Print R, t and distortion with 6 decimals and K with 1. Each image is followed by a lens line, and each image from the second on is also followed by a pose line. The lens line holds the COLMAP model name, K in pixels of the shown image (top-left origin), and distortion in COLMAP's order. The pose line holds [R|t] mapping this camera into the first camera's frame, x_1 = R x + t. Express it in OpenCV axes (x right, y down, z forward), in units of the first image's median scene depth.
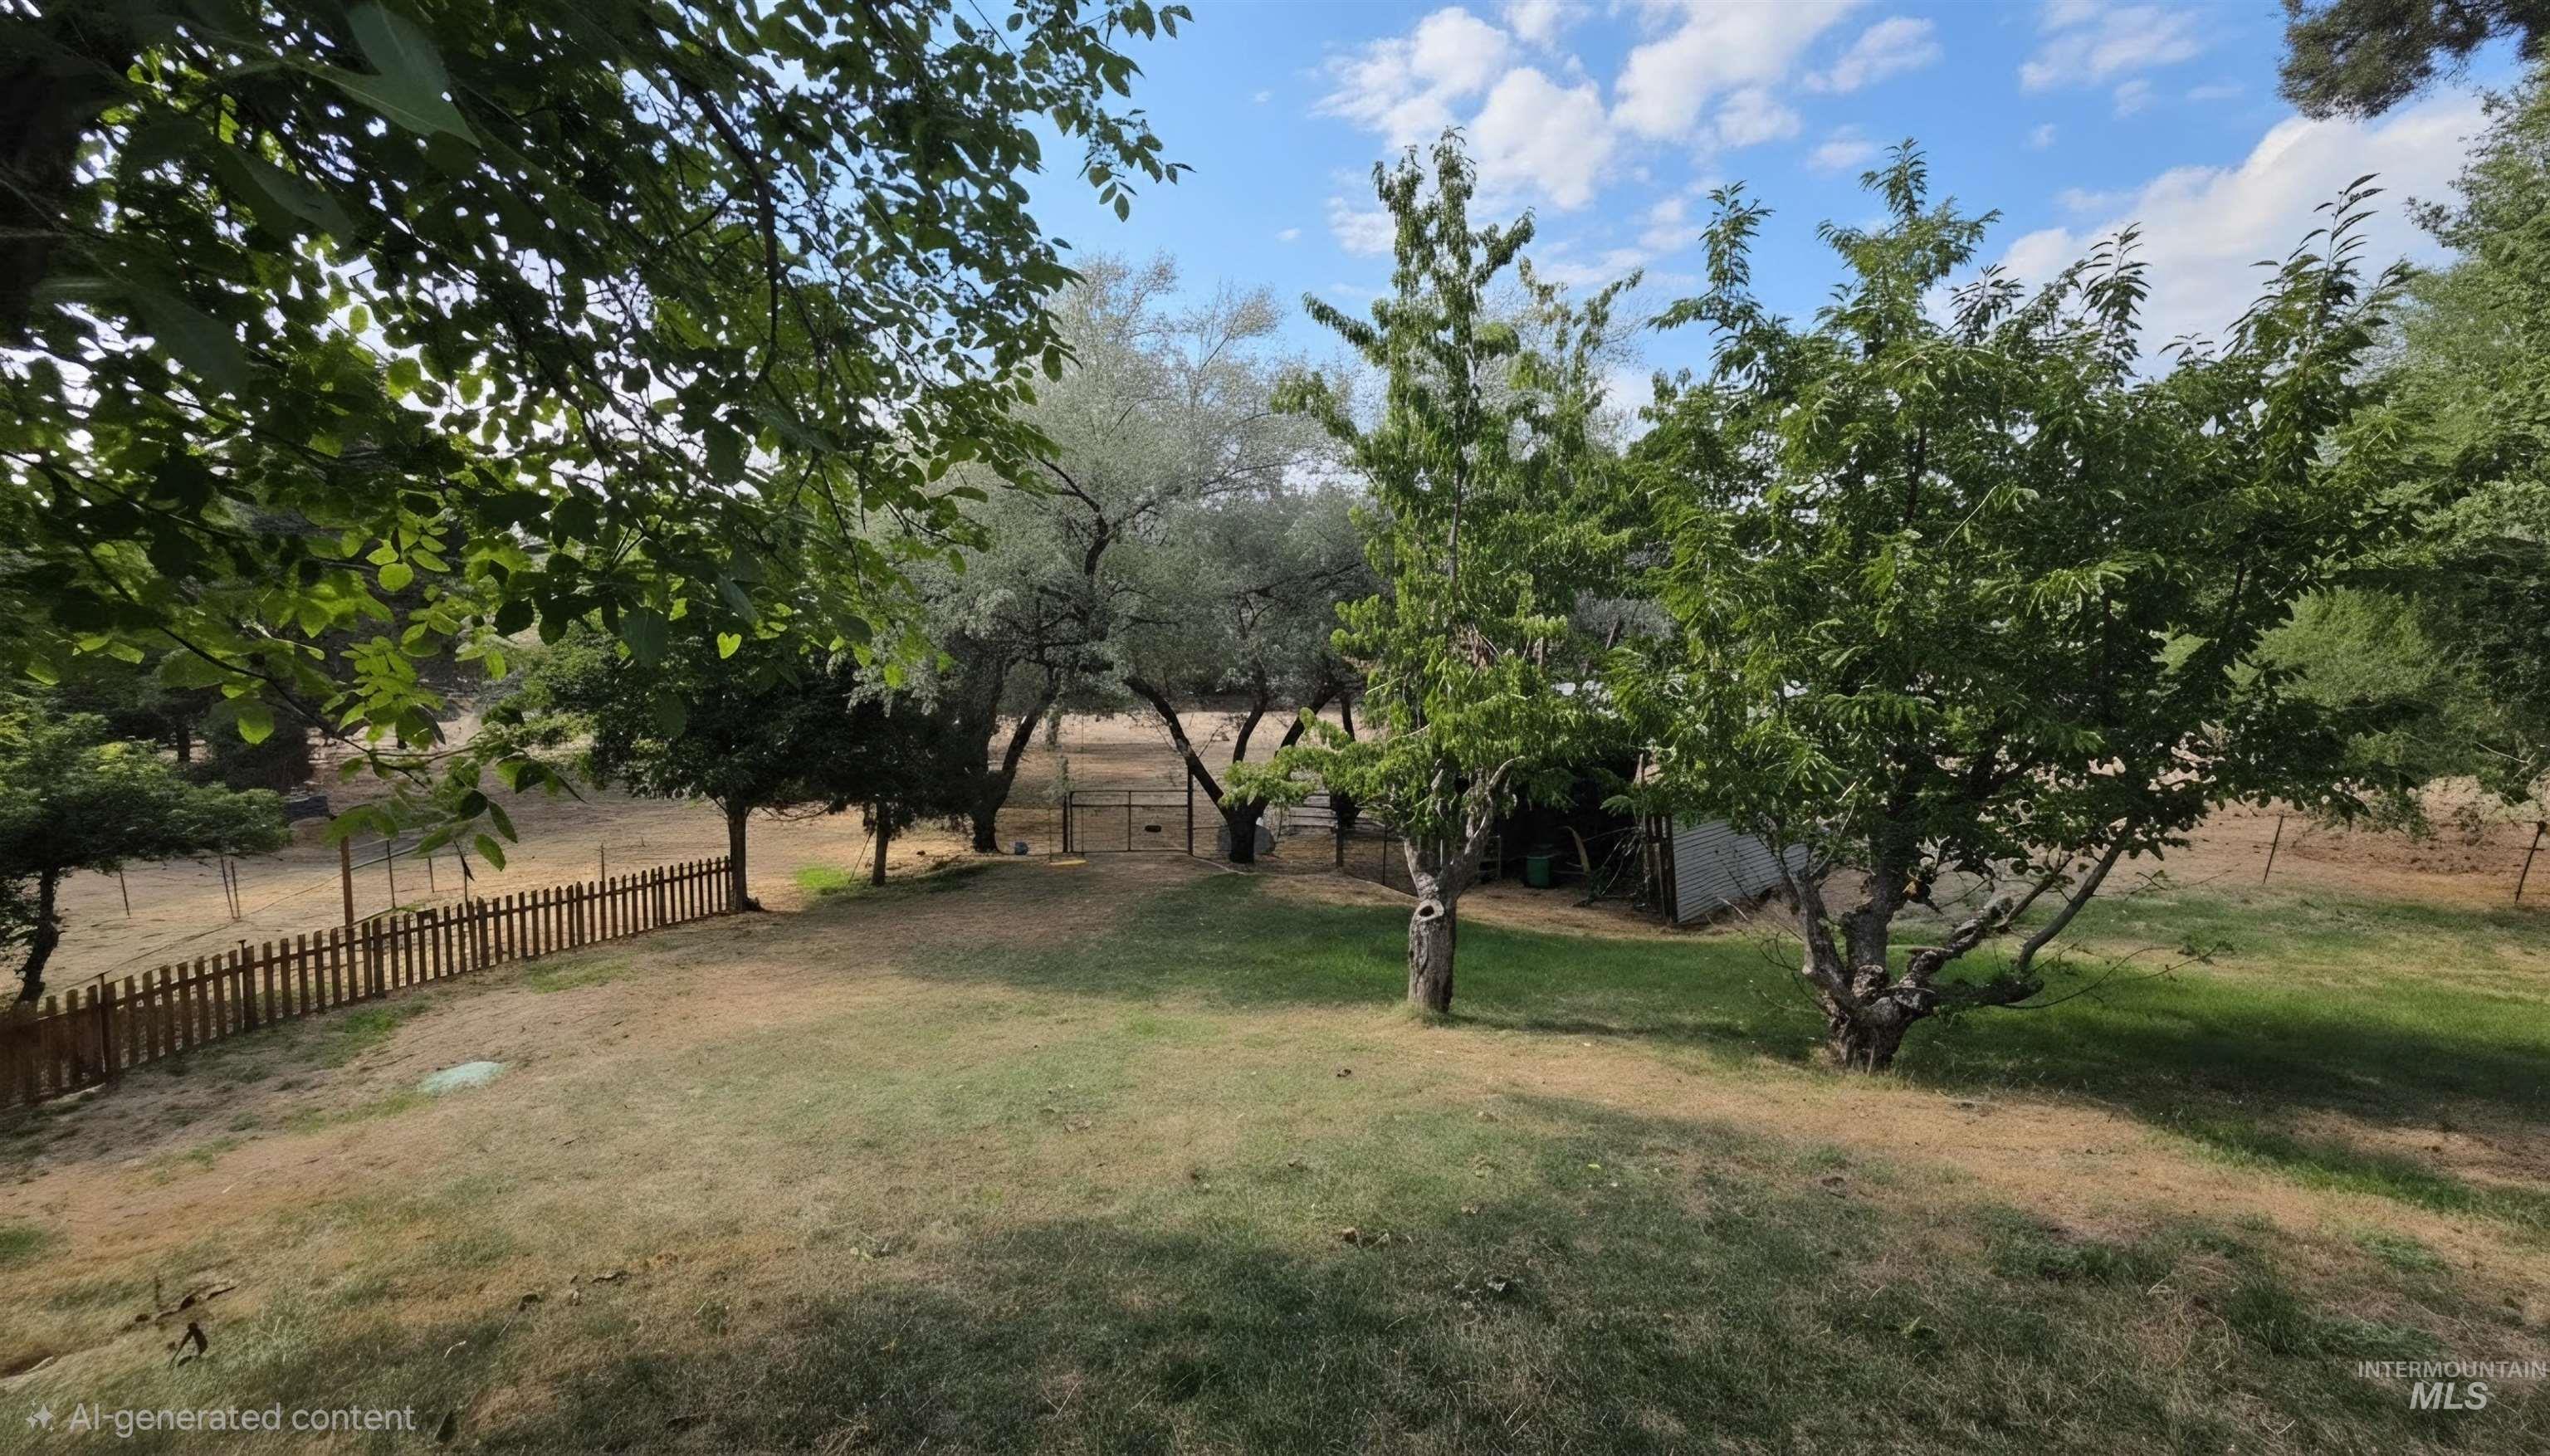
lens RADIAL K [[982.8, 0, 1302.5], [0, 982.8, 713.5], [0, 0, 1]] dist [-0.000141, -0.000074]
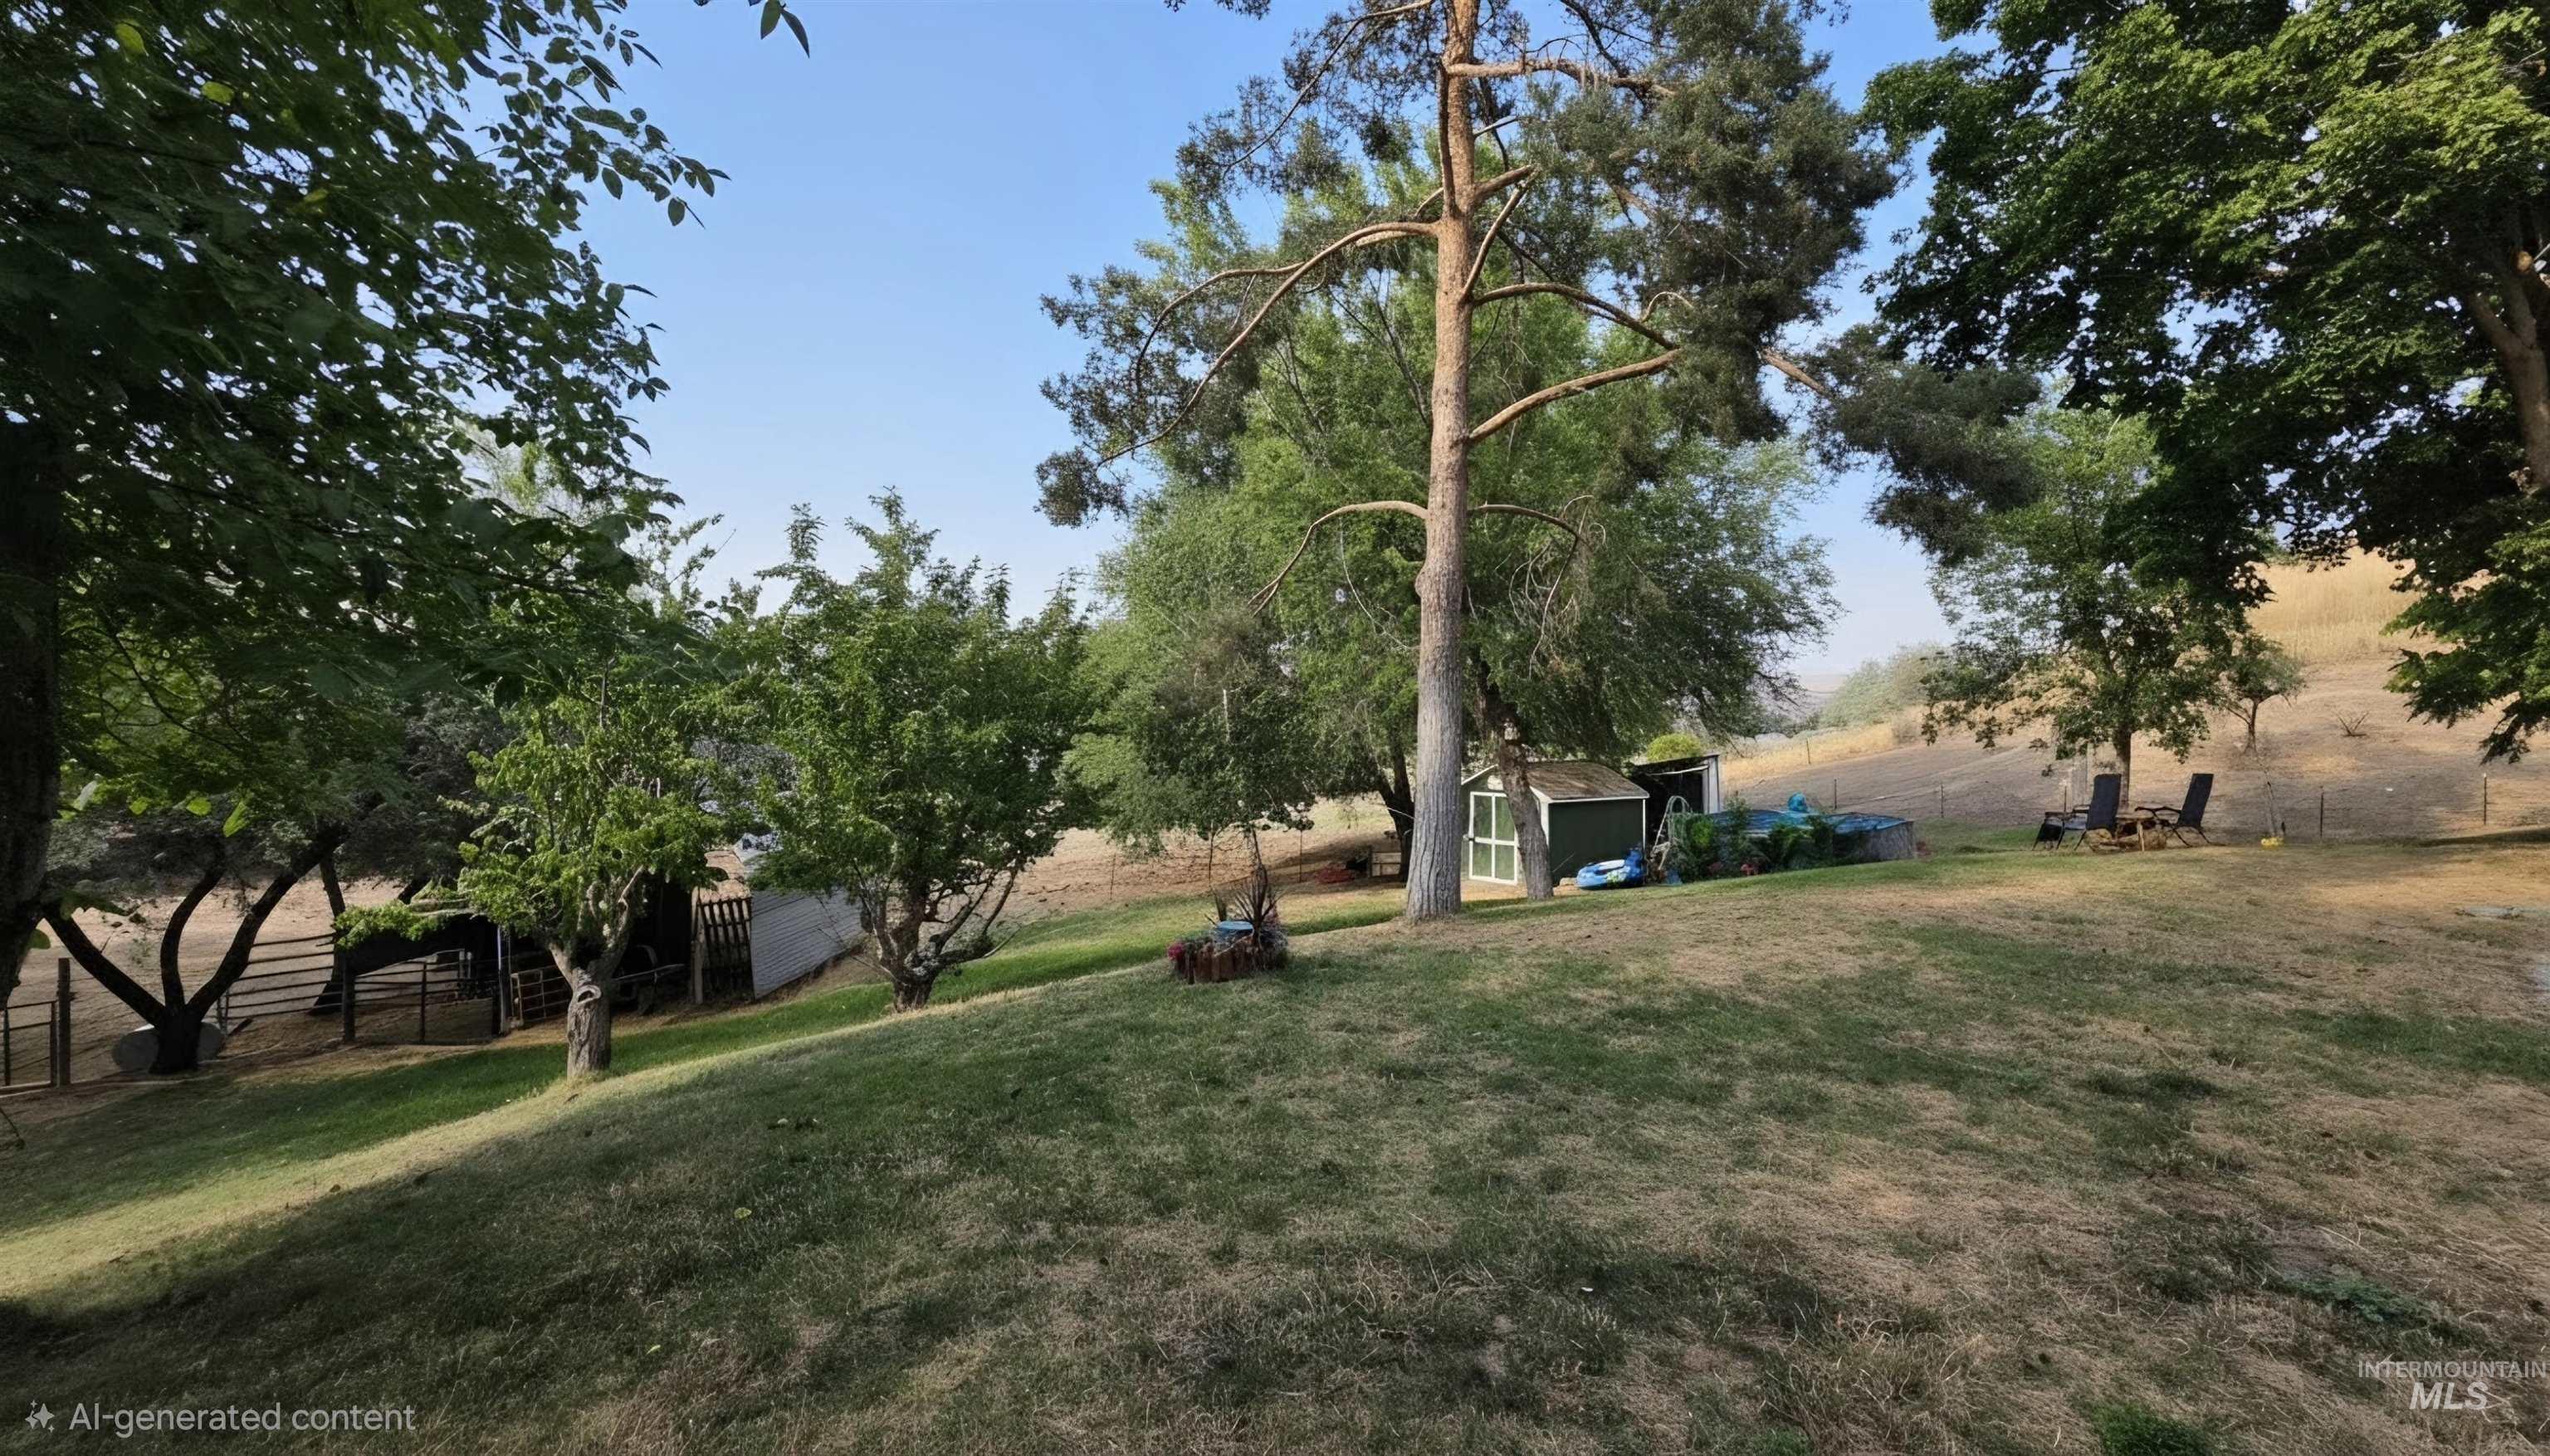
lens RADIAL K [[982.8, 0, 1302.5], [0, 982.8, 713.5], [0, 0, 1]] dist [-0.000141, -0.000074]
pose [[0.577527, -0.001345, 0.816371, -0.388162], [0.104994, 0.991816, -0.072642, 0.031341], [-0.809592, 0.127667, 0.572942, -0.537620]]
